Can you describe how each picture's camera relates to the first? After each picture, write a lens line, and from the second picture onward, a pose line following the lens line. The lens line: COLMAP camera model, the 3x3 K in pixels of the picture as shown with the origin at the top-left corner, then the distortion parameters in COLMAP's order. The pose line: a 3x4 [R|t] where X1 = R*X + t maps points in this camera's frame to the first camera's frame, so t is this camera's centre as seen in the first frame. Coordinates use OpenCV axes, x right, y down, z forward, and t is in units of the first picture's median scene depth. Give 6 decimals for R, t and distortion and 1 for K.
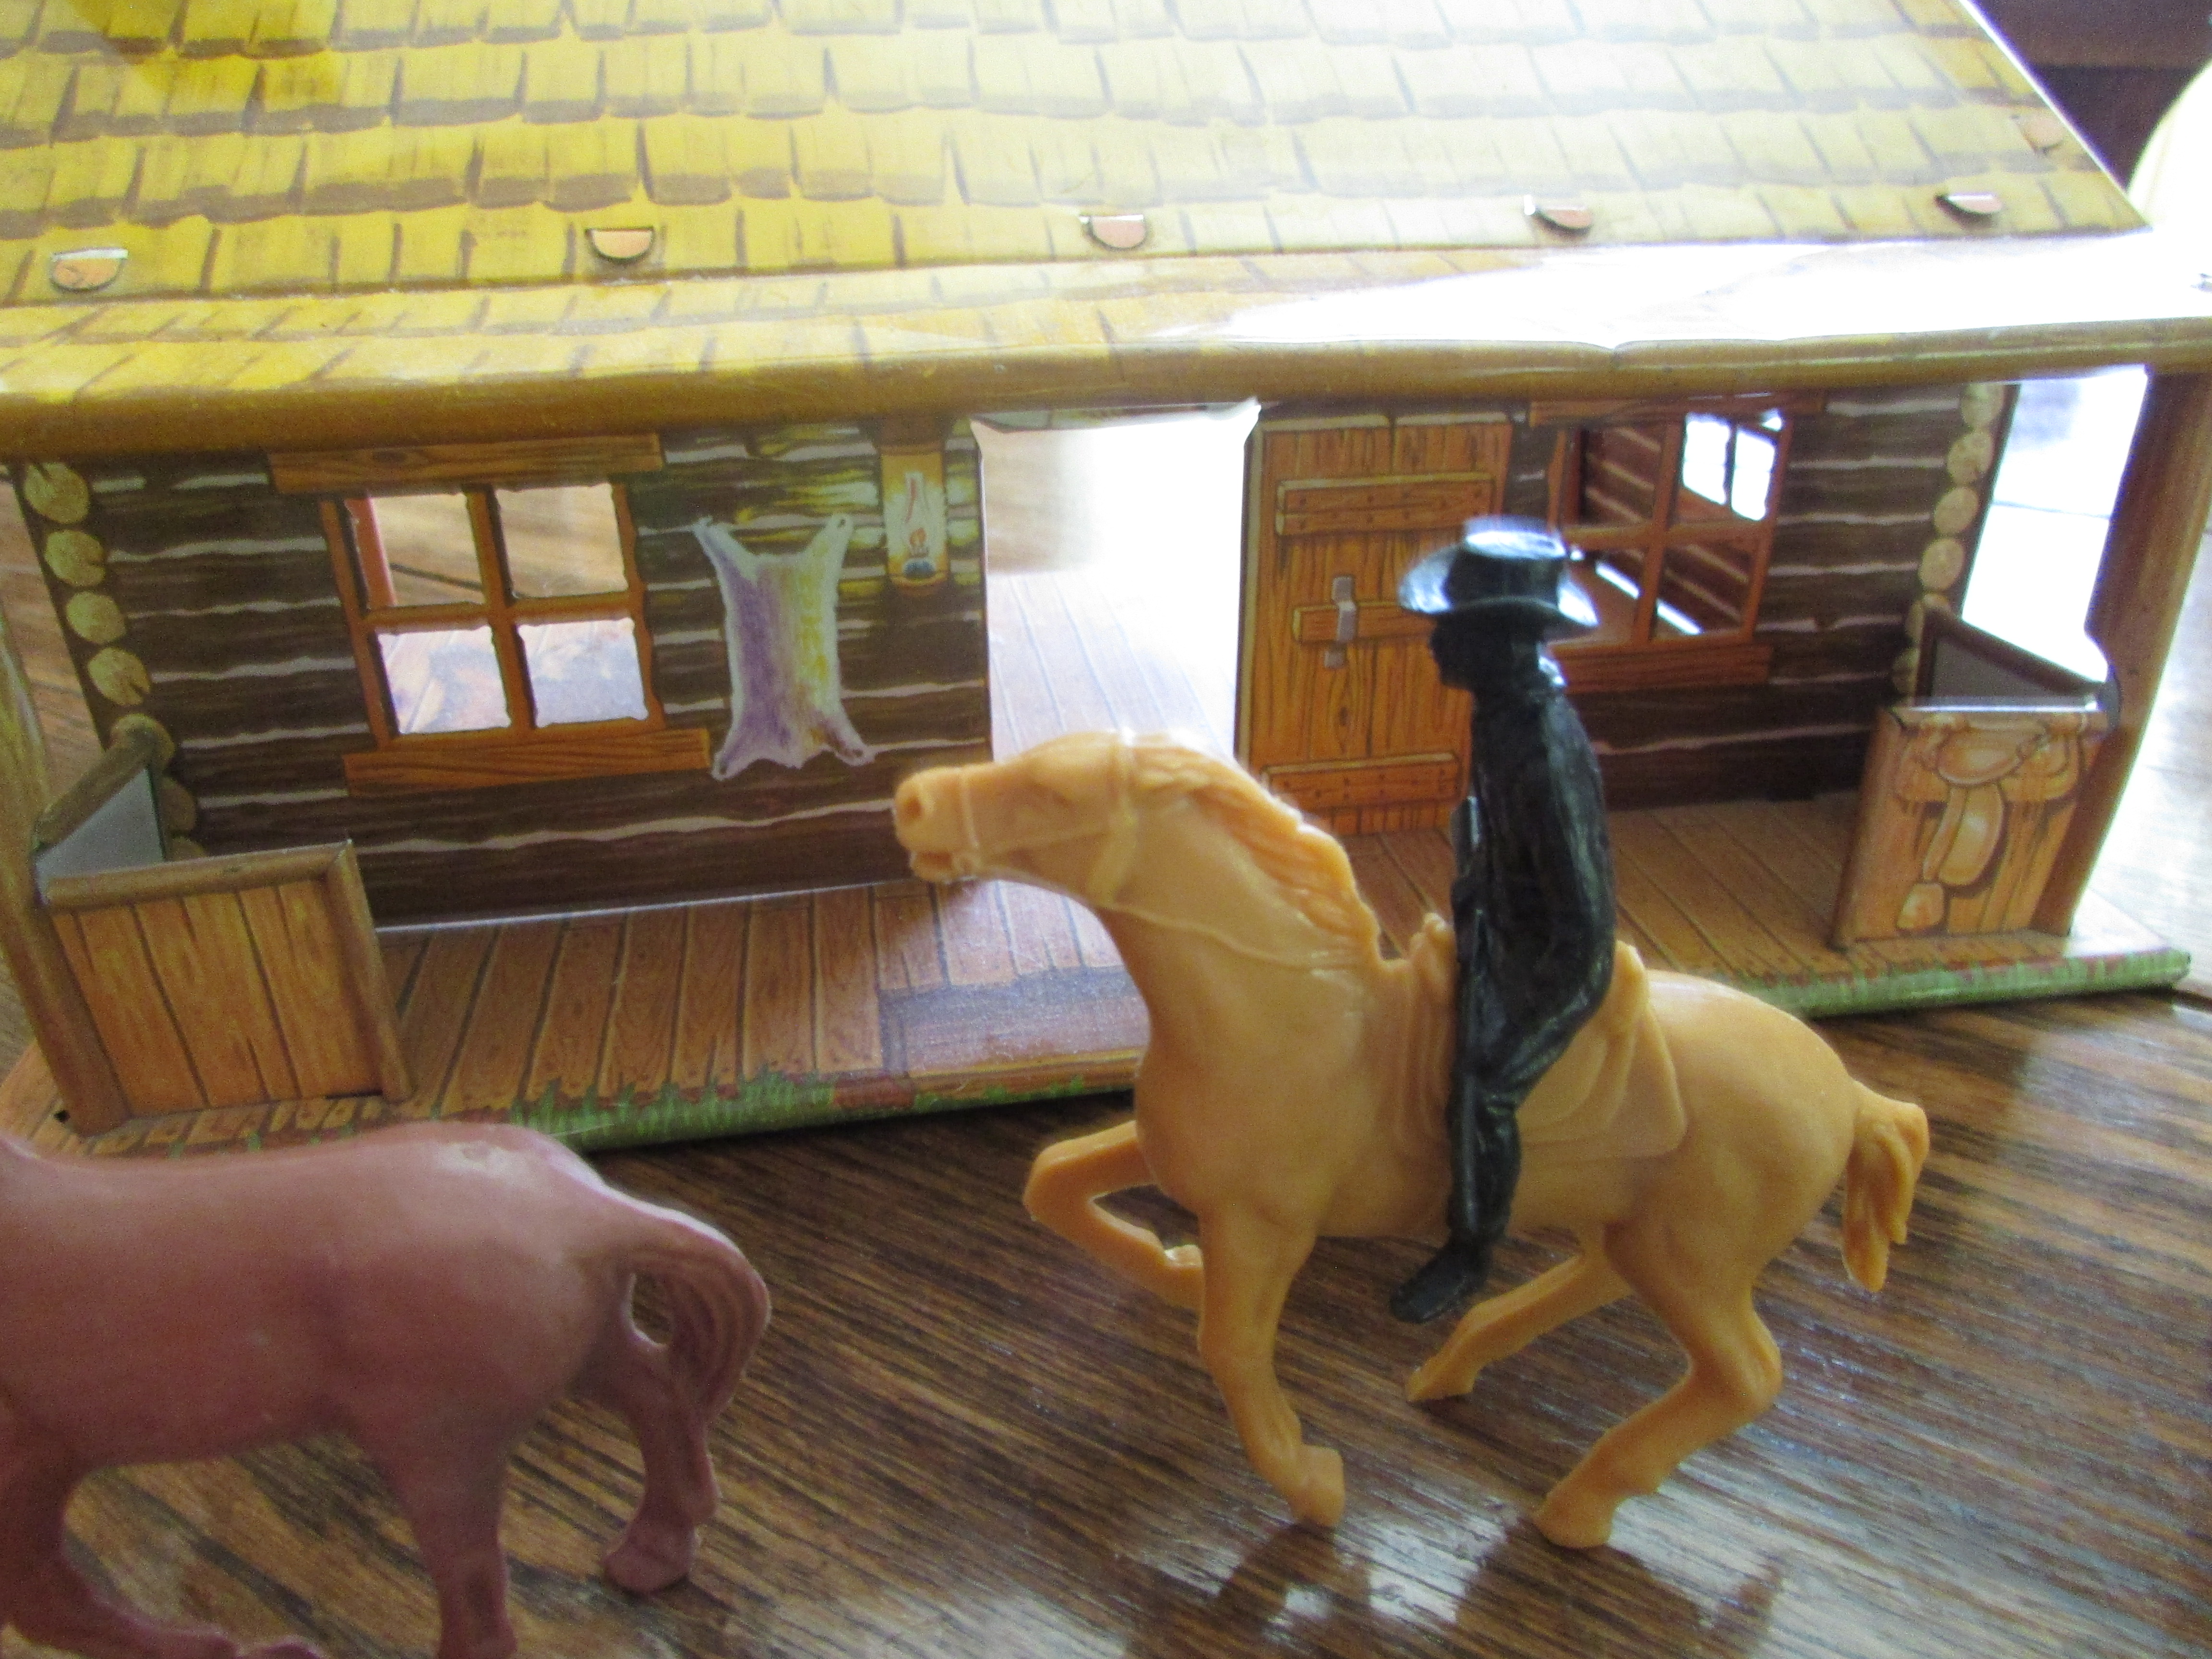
lens RADIAL K [[1604.6, 0, 1093.5], [0, 1604.6, 859.7], [0, 0, 1]] dist [-0.010249, -0.001988]
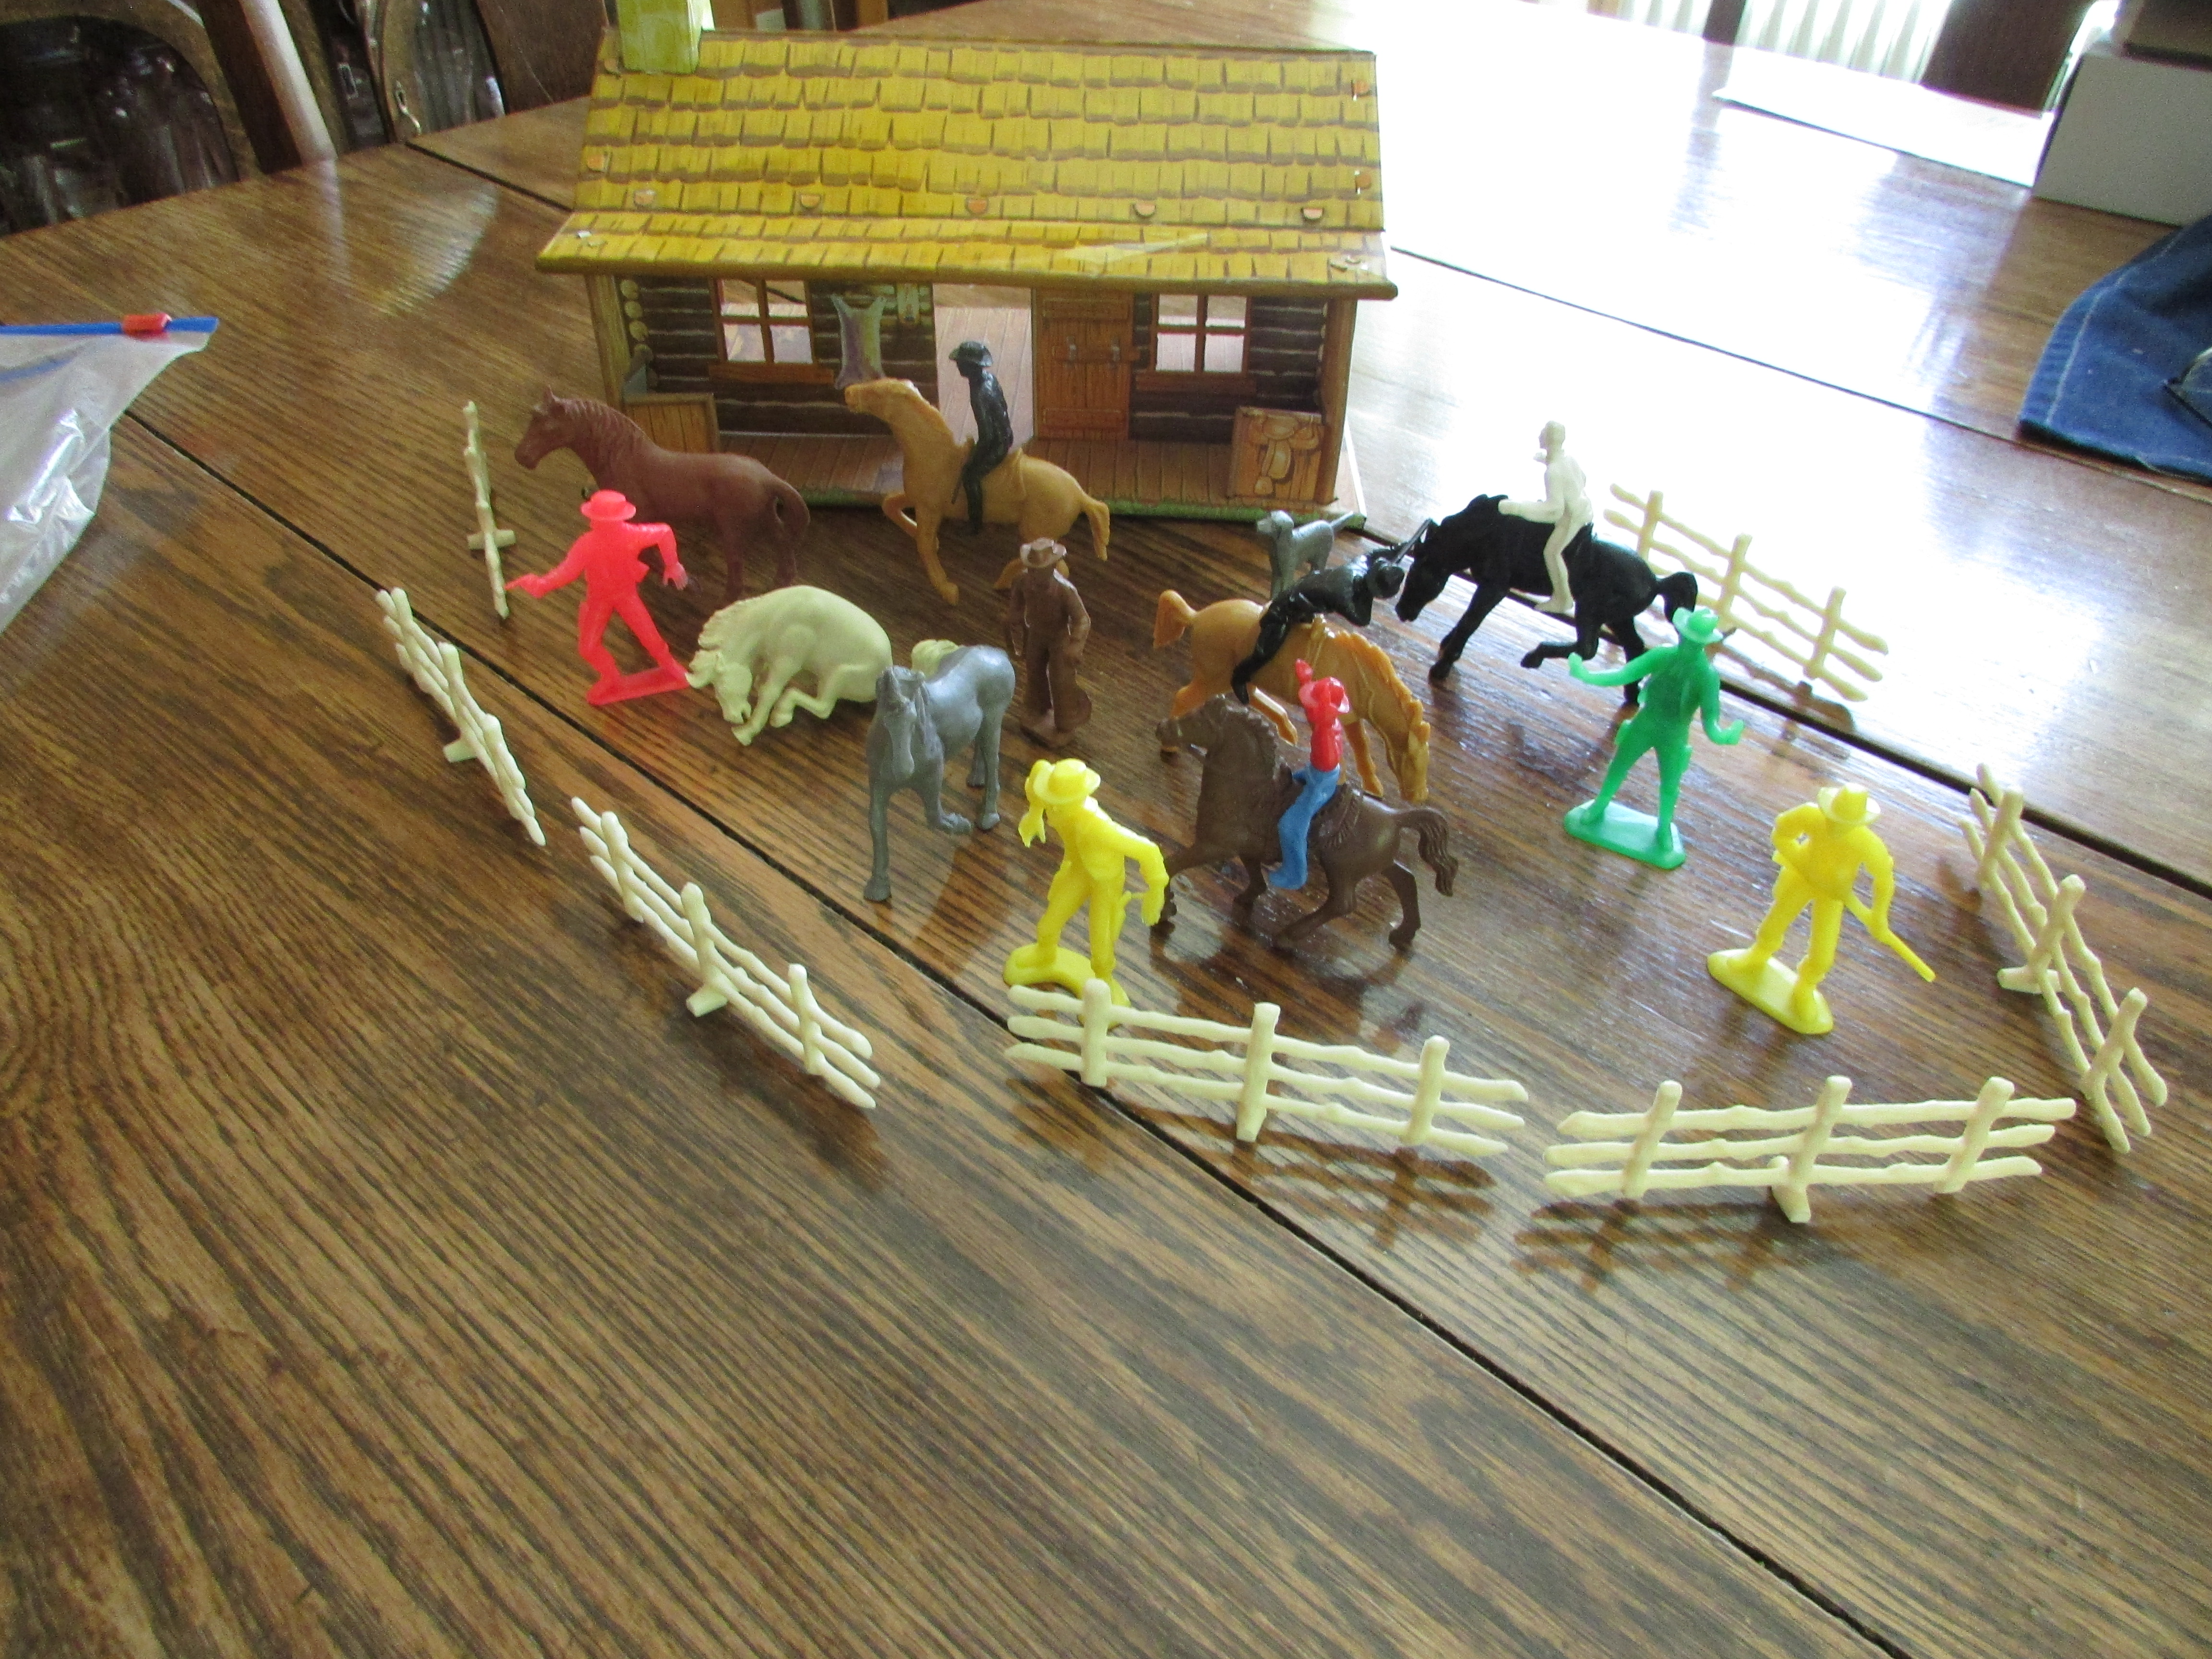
lens RADIAL K [[1598.8, 0, 1111.9], [0, 1598.8, 836.7], [0, 0, 1]] dist [0.001353, 0.002278]
pose [[0.981512, 0.141848, -0.128501, 0.750050], [-0.115978, 0.974859, 0.190259, 0.131550], [0.152258, -0.171839, 0.973288, -1.876491]]
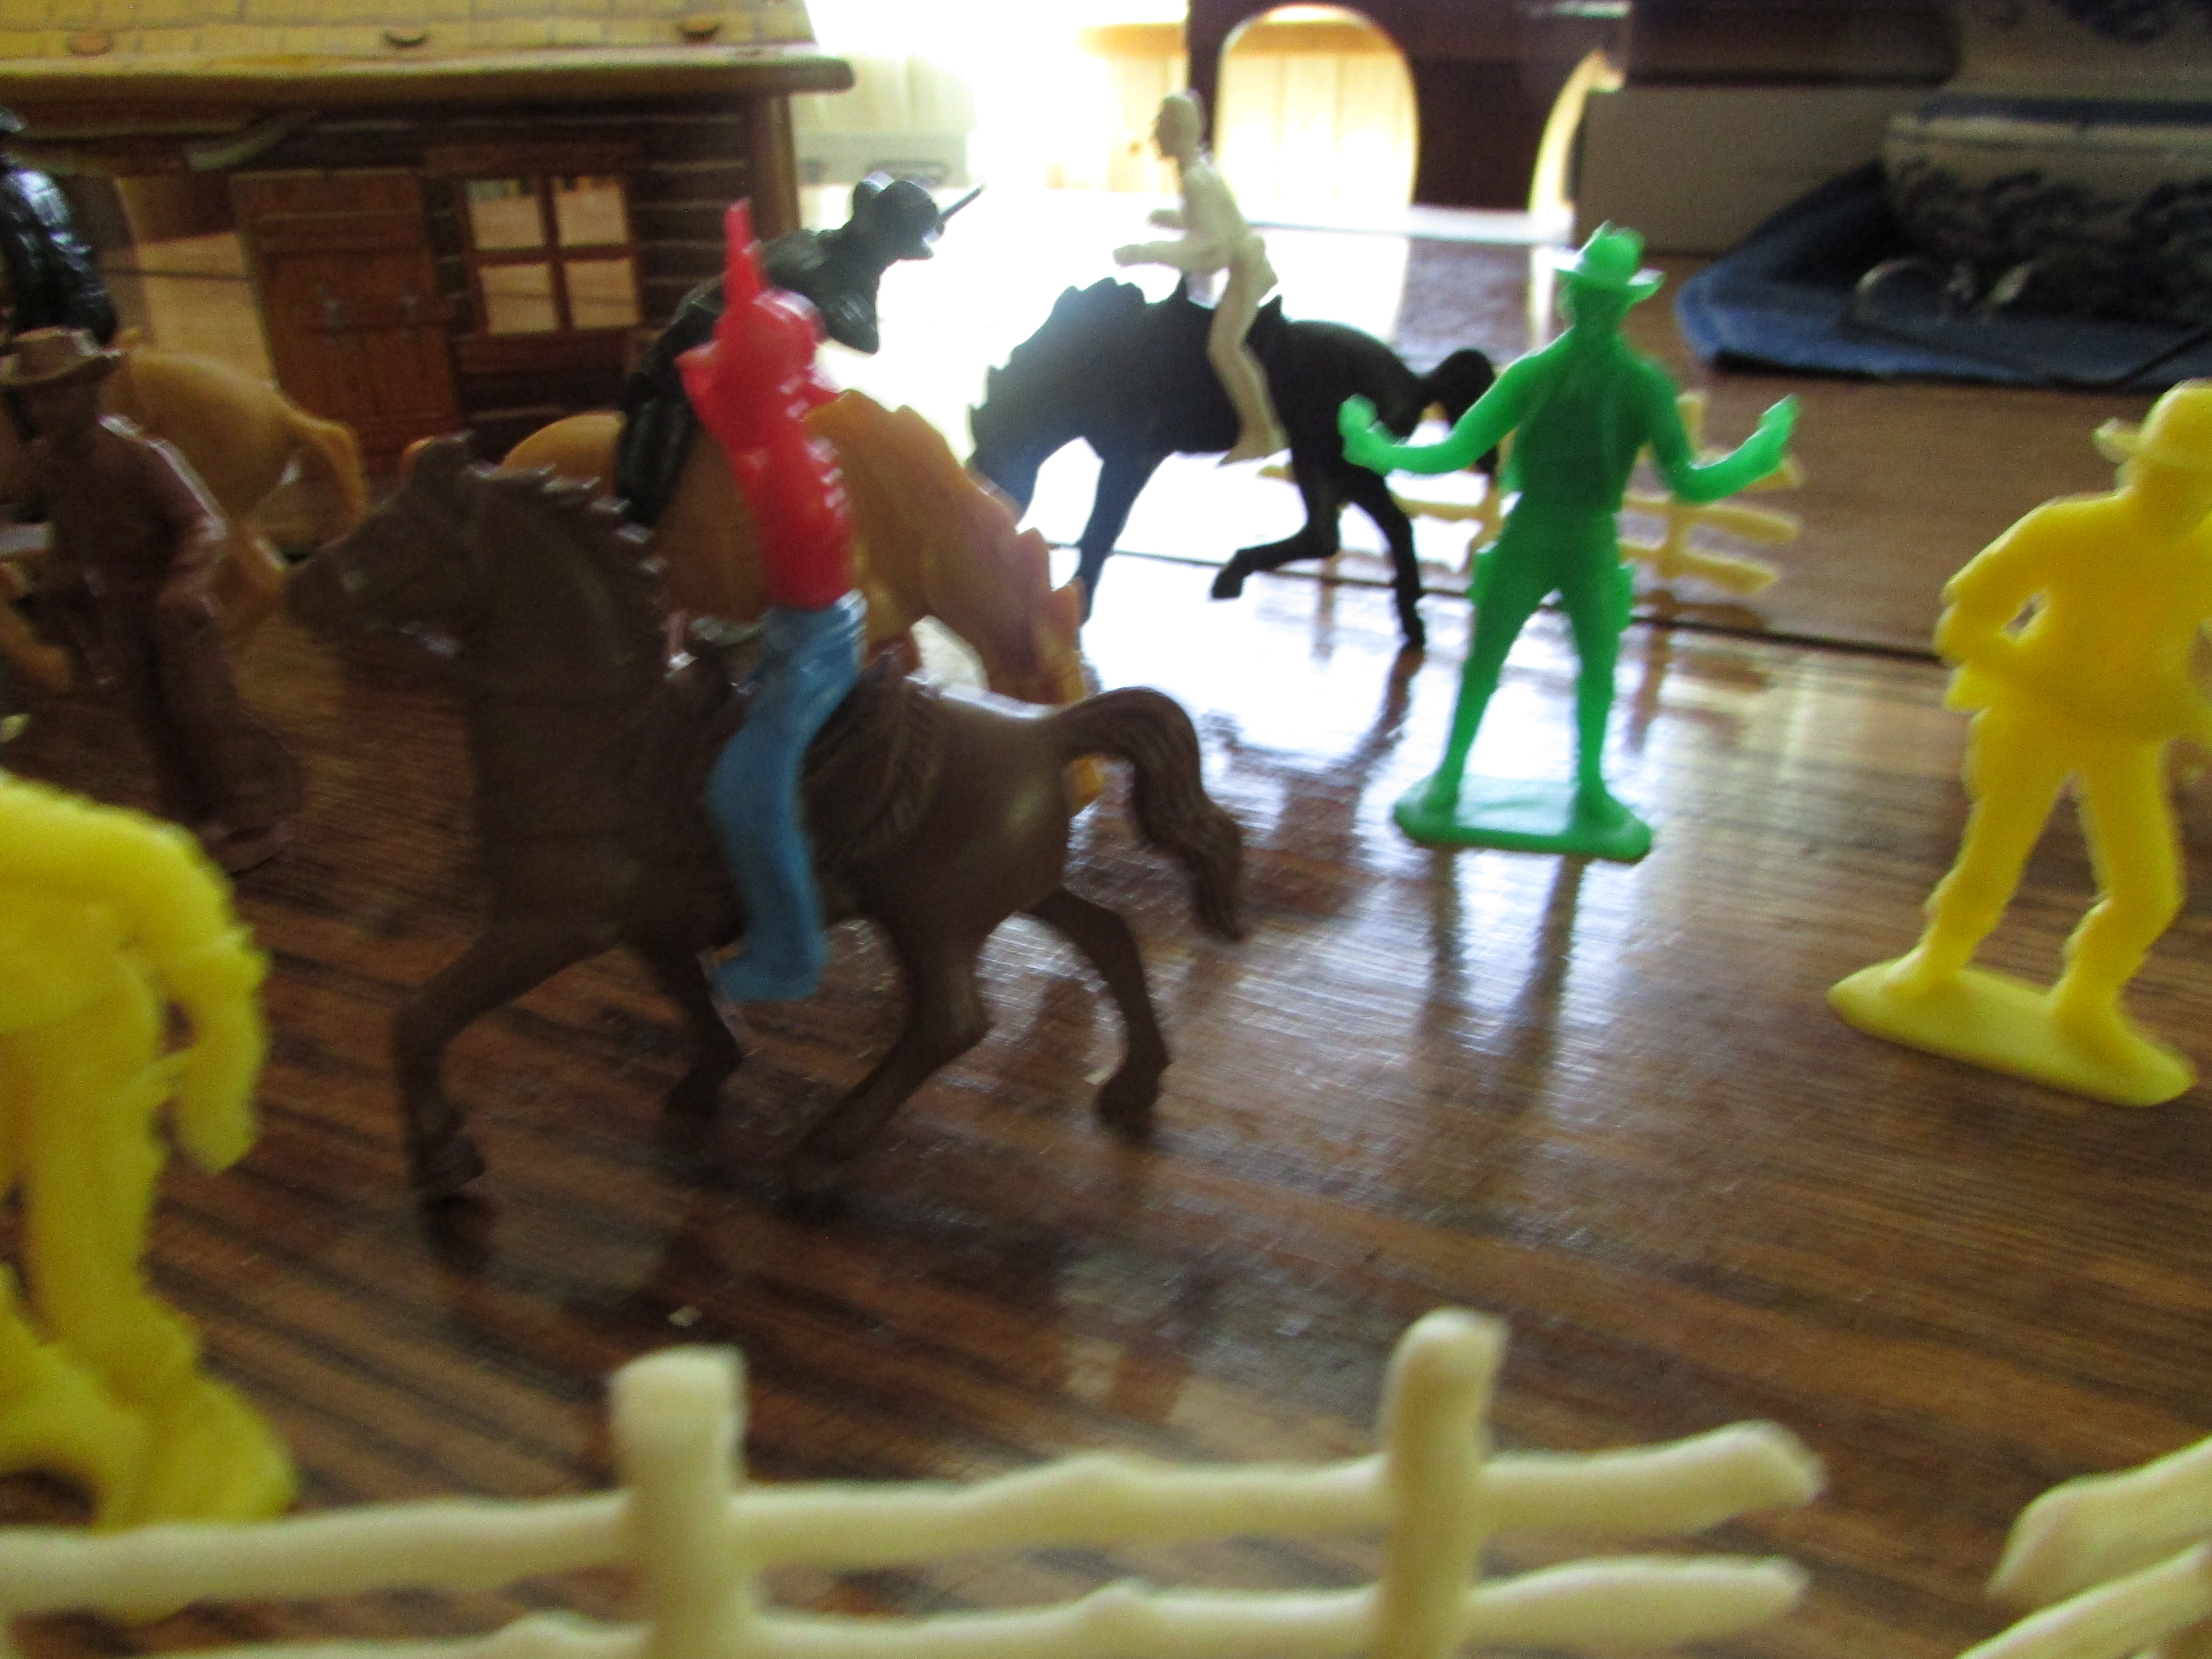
lens RADIAL K [[1600.4, 0, 1106.0], [0, 1600.4, 829.5], [0, 0, 1]] dist [-0.002885, -0.000075]
pose [[0.993102, -0.053553, 0.104311, 0.785596], [0.058884, 0.997076, -0.048709, 0.509873], [-0.101397, 0.054515, 0.993351, -0.618669]]
